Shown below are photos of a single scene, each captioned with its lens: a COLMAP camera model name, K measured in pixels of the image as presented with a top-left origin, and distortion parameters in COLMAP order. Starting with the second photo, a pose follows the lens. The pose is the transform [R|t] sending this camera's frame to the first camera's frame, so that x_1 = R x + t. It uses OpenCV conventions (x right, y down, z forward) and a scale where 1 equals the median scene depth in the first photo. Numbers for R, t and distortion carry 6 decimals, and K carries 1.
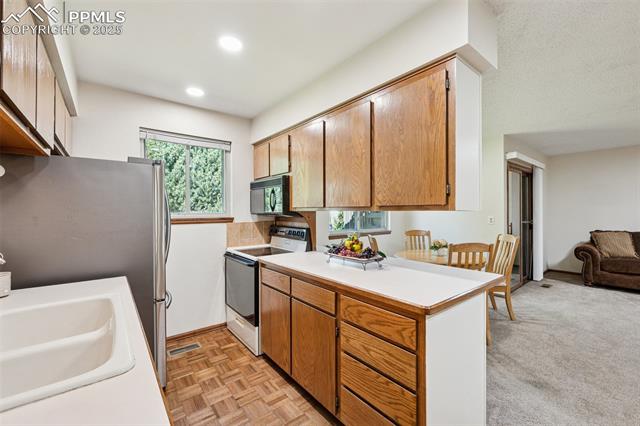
lens RADIAL K [[265.6, 0, 320.1], [0, 265.6, 211.2], [0, 0, 1]] dist [0.000649, -0.000002]
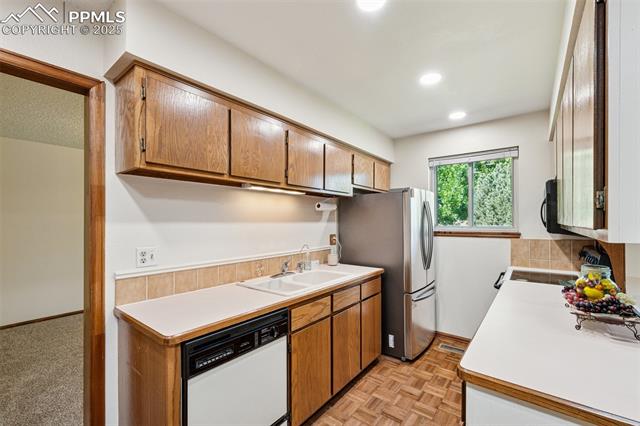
lens RADIAL K [[274.1, 0, 320.1], [0, 274.1, 219.8], [0, 0, 1]] dist [0.001140, 0.000085]
pose [[0.235805, 0.000704, -0.971800, 0.283203], [0.001960, 0.999997, 0.001200, -0.015250], [0.971798, -0.002188, 0.235803, 0.112283]]
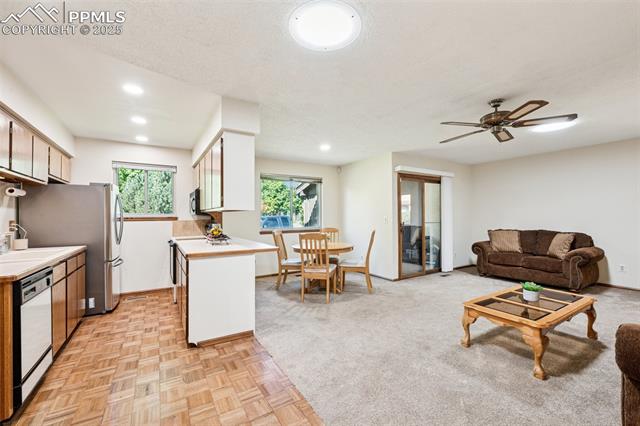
lens RADIAL K [[267.1, 0, 319.1], [0, 267.1, 215.0], [0, 0, 1]] dist [0.000355, -0.000108]
pose [[0.992535, -0.001889, -0.121948, 0.463421], [0.001624, 0.999996, -0.002273, 0.012444], [0.121952, 0.002058, 0.992534, -0.277638]]
